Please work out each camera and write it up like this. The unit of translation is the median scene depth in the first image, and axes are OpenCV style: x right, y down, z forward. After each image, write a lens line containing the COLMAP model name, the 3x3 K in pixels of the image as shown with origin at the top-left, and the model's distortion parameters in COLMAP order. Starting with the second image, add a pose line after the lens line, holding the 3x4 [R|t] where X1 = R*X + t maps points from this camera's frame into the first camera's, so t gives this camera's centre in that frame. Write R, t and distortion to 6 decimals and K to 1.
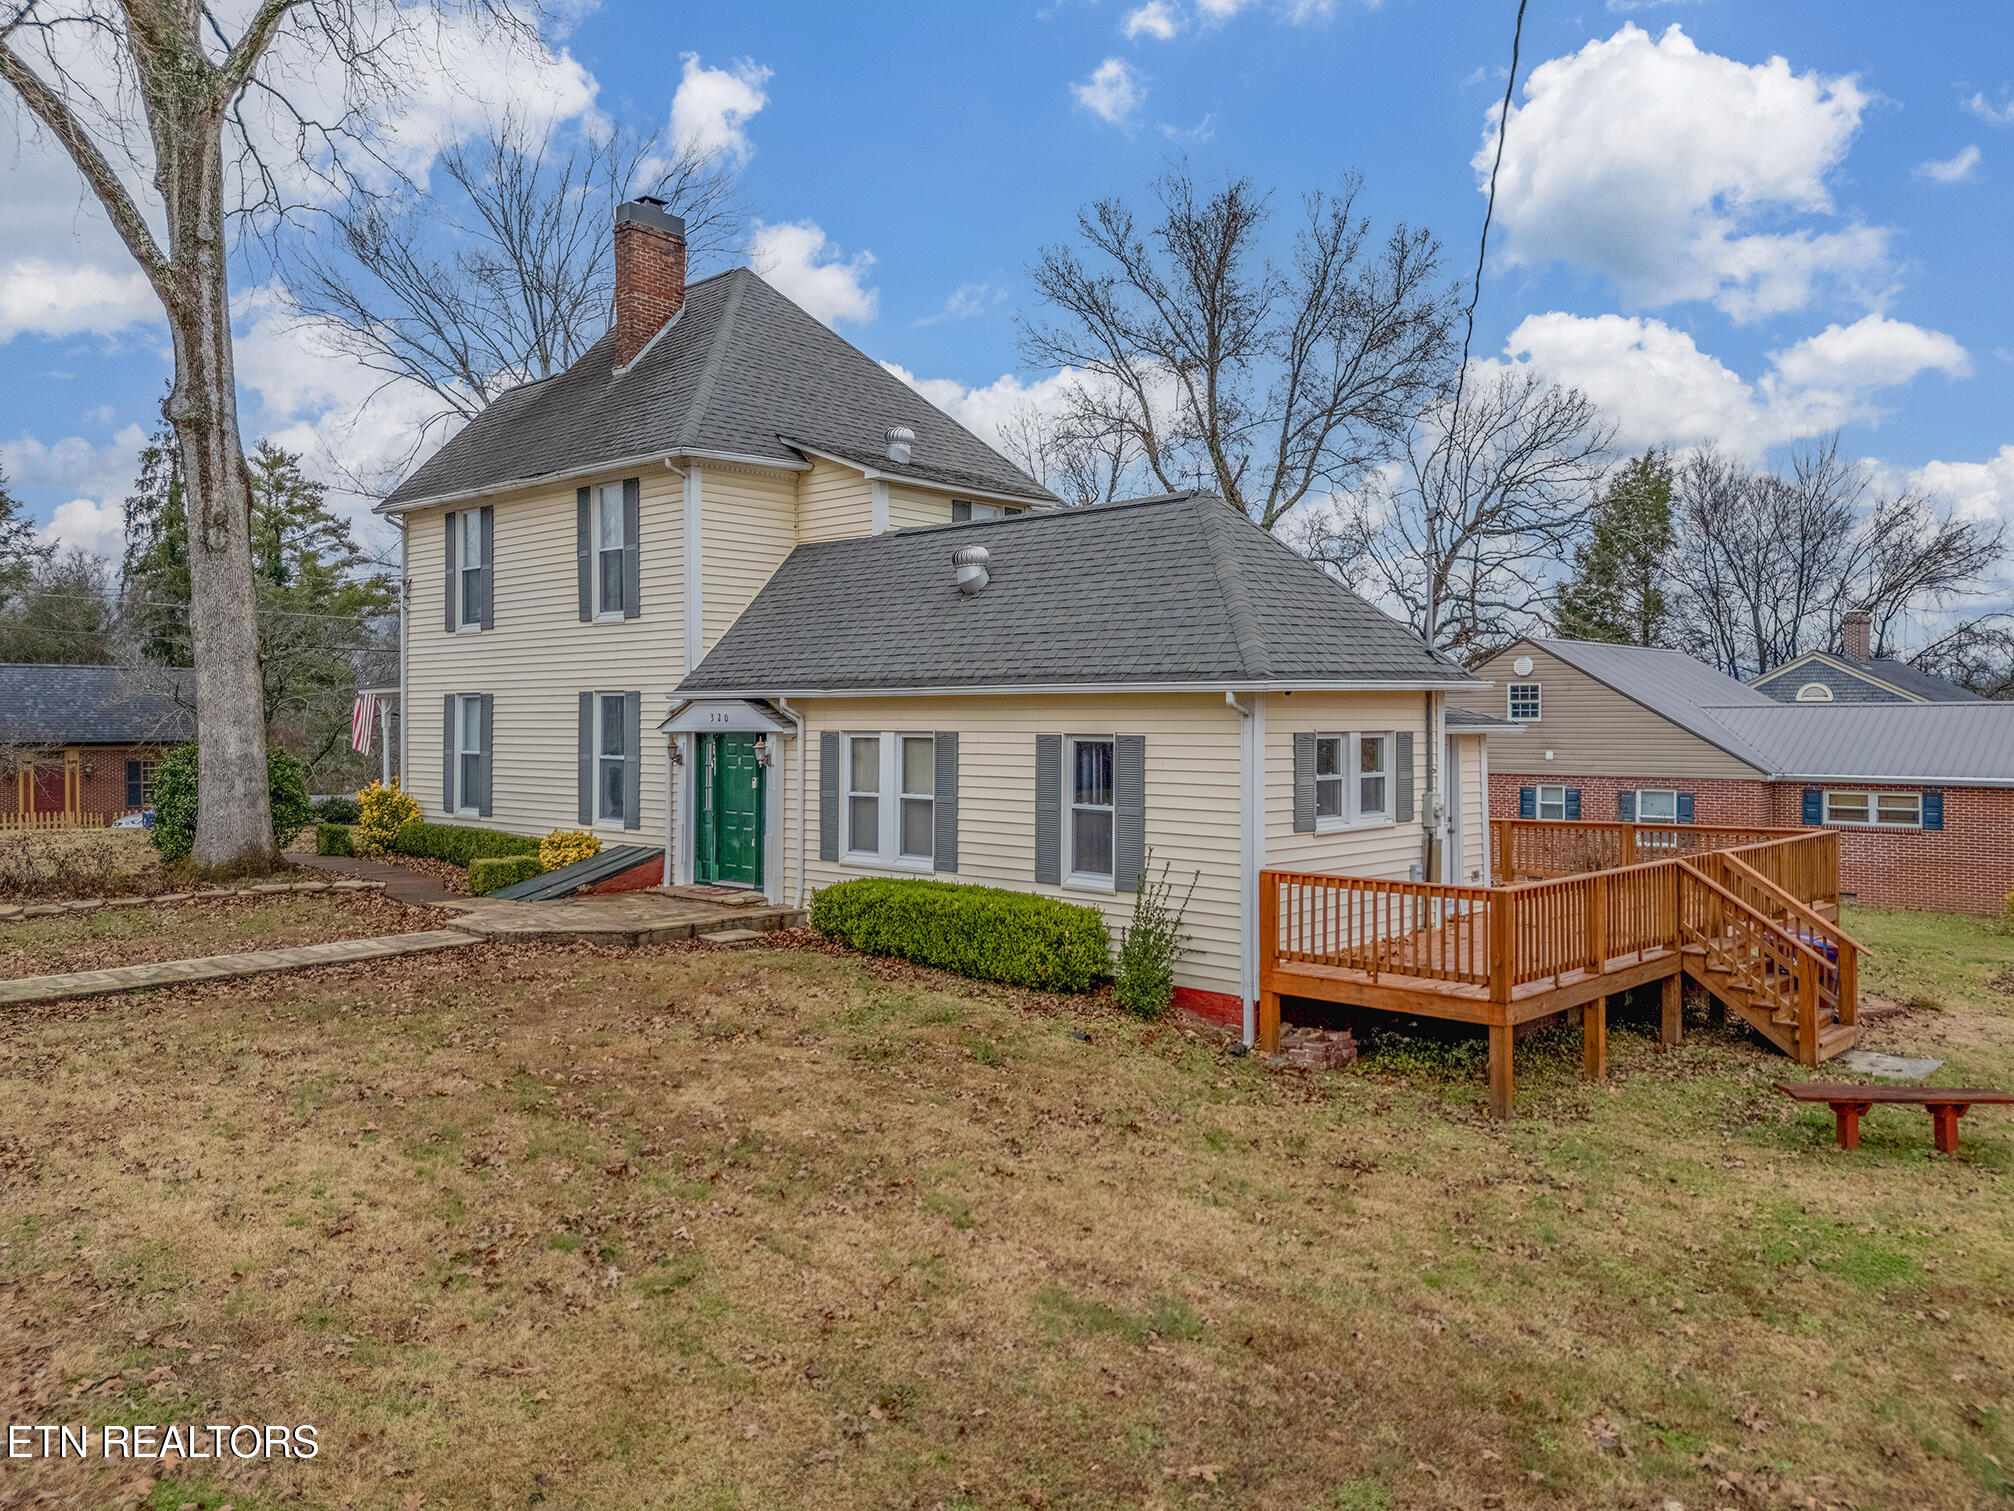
lens RADIAL K [[1467.5, 0, 994.4], [0, 1467.5, 745.8], [0, 0, 1]] dist [0.043144, -0.004661]
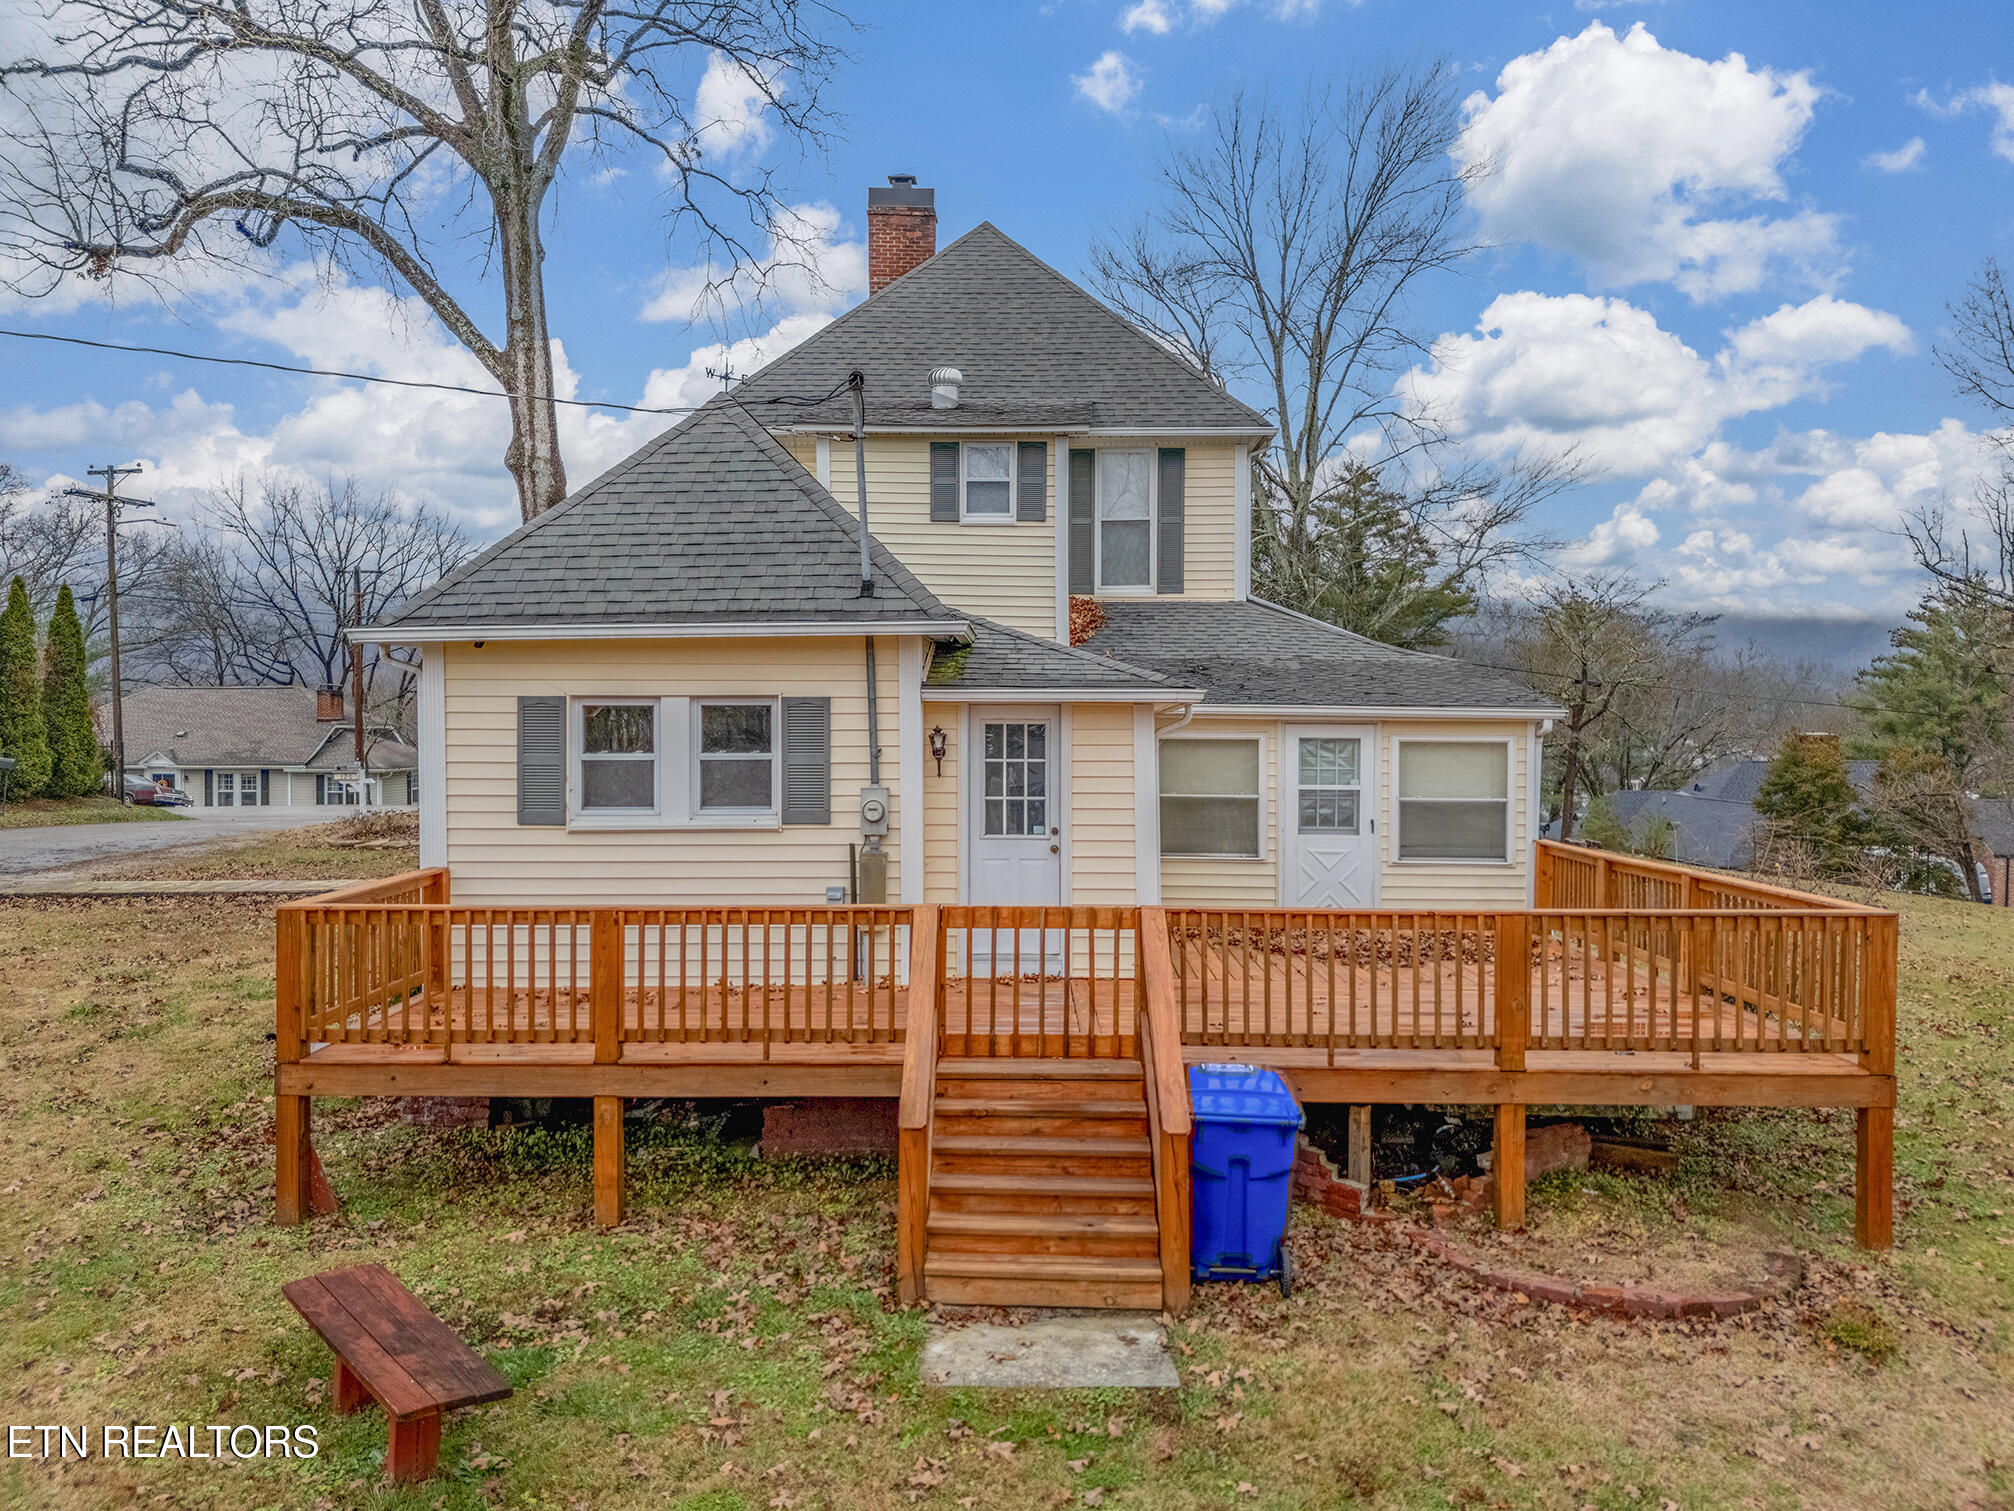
lens RADIAL K [[1467.5, 0, 1011.3], [0, 1467.5, 750.6], [0, 0, 1]] dist [0.043144, -0.004661]
pose [[0.659694, 0.013834, -0.751407, 0.856233], [-0.009785, 0.999904, 0.009819, 0.008162], [0.751471, 0.000875, 0.659766, 0.611542]]
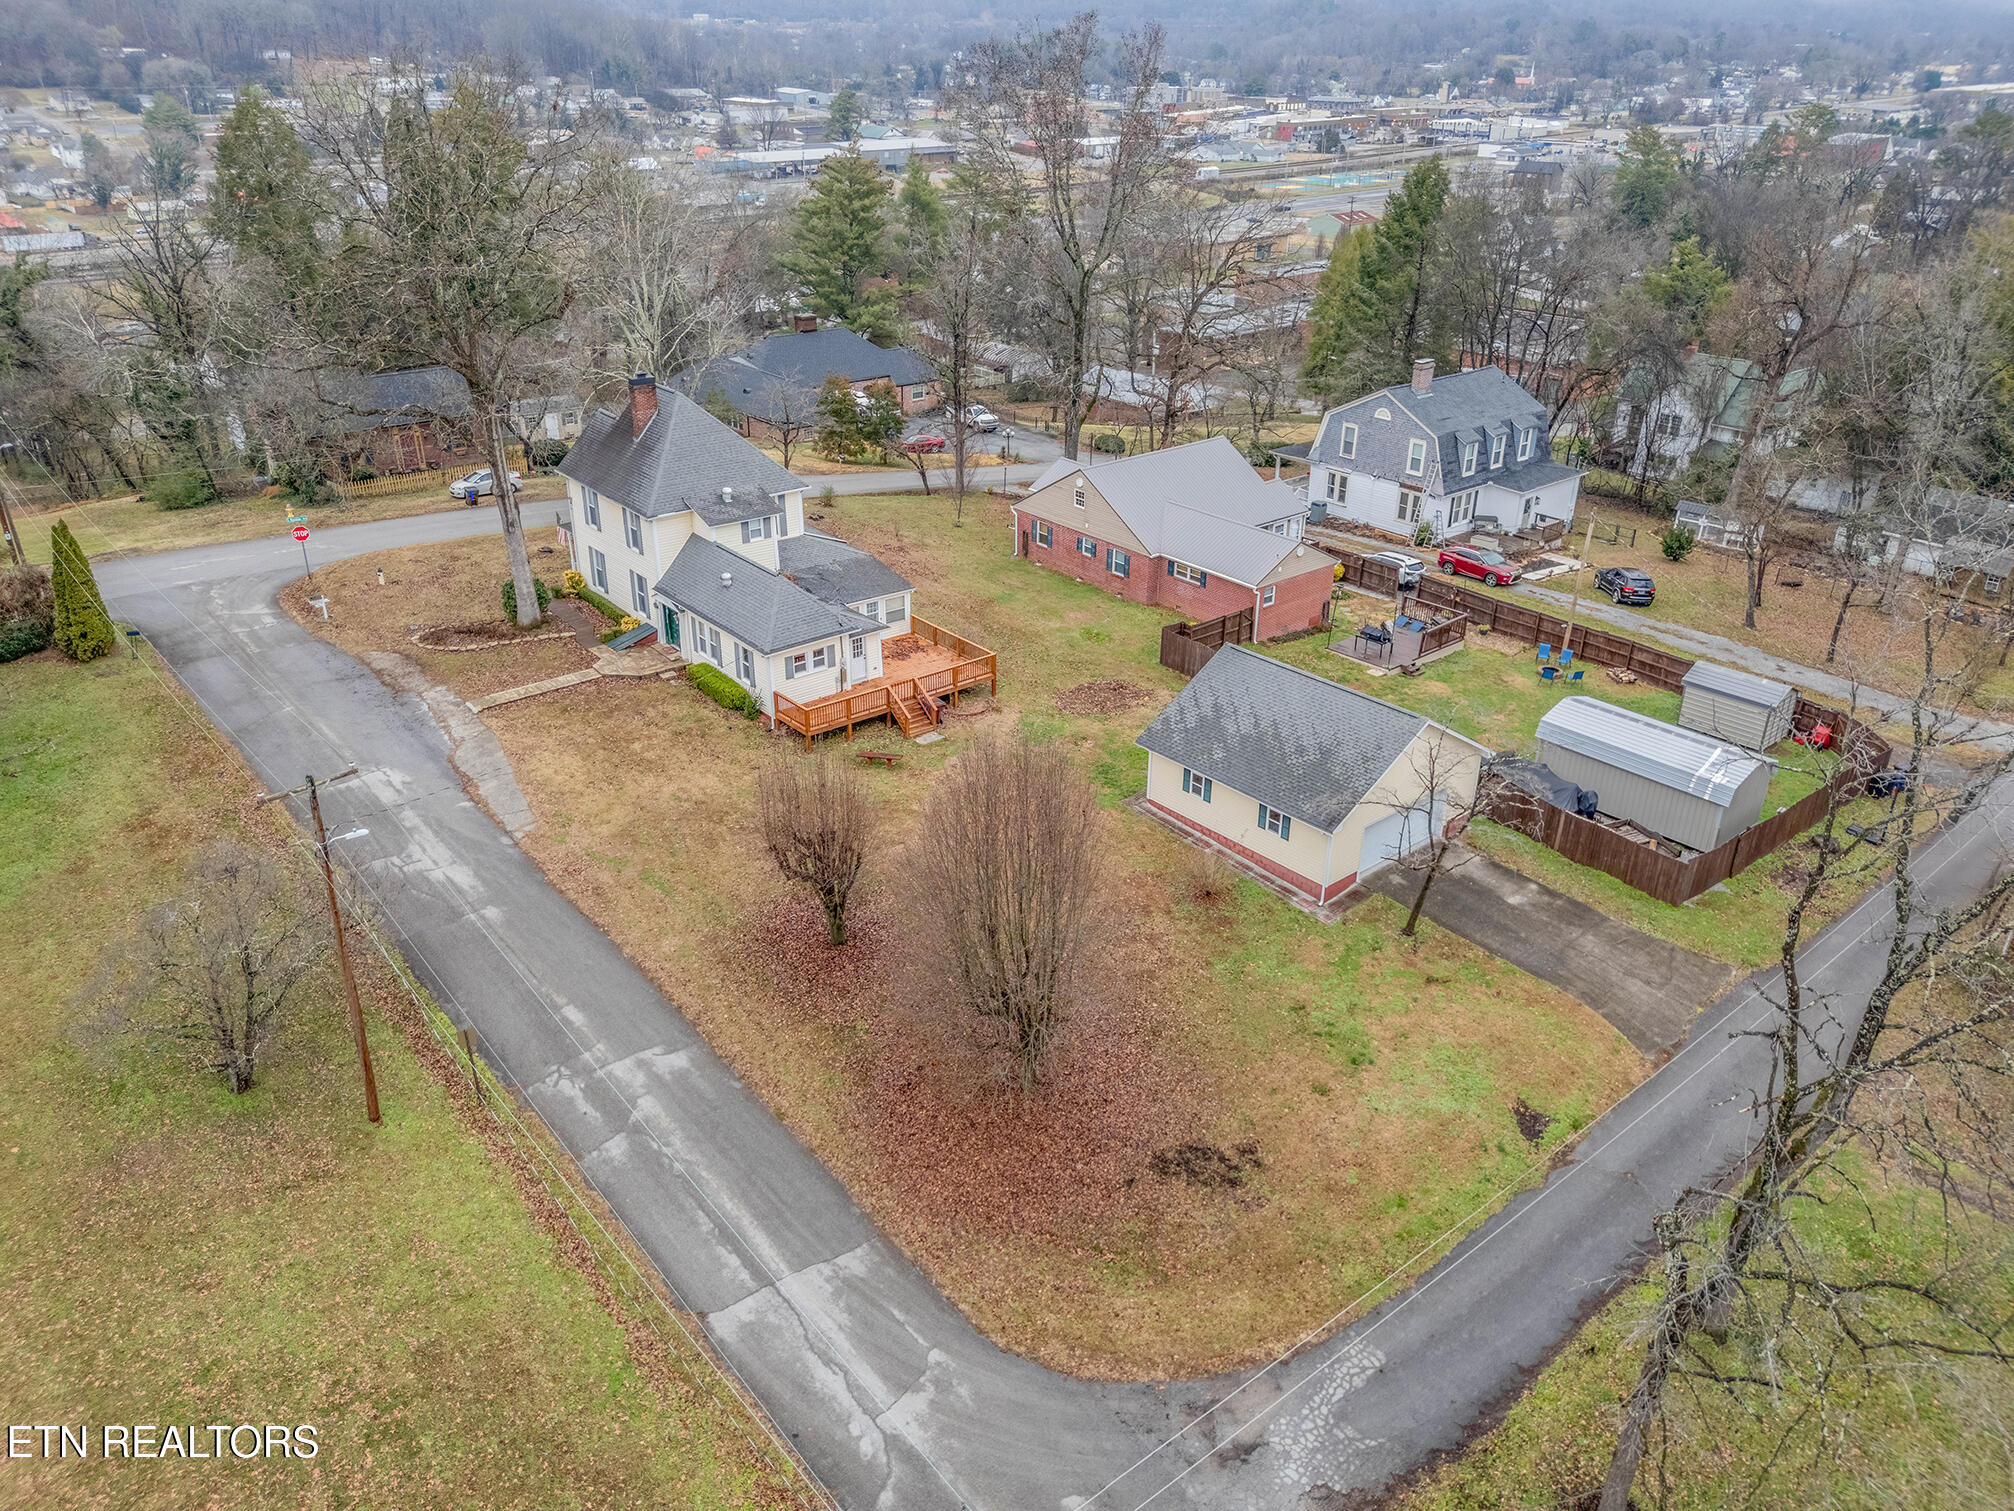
lens RADIAL K [[1467.5, 0, 1018.2], [0, 1467.5, 752.4], [0, 0, 1]] dist [0.043144, -0.004661]
pose [[0.991820, 0.070632, -0.106325, 1.162391], [-0.017053, 0.898811, 0.438004, -1.403578], [0.126503, -0.432608, 0.892663, -2.387926]]
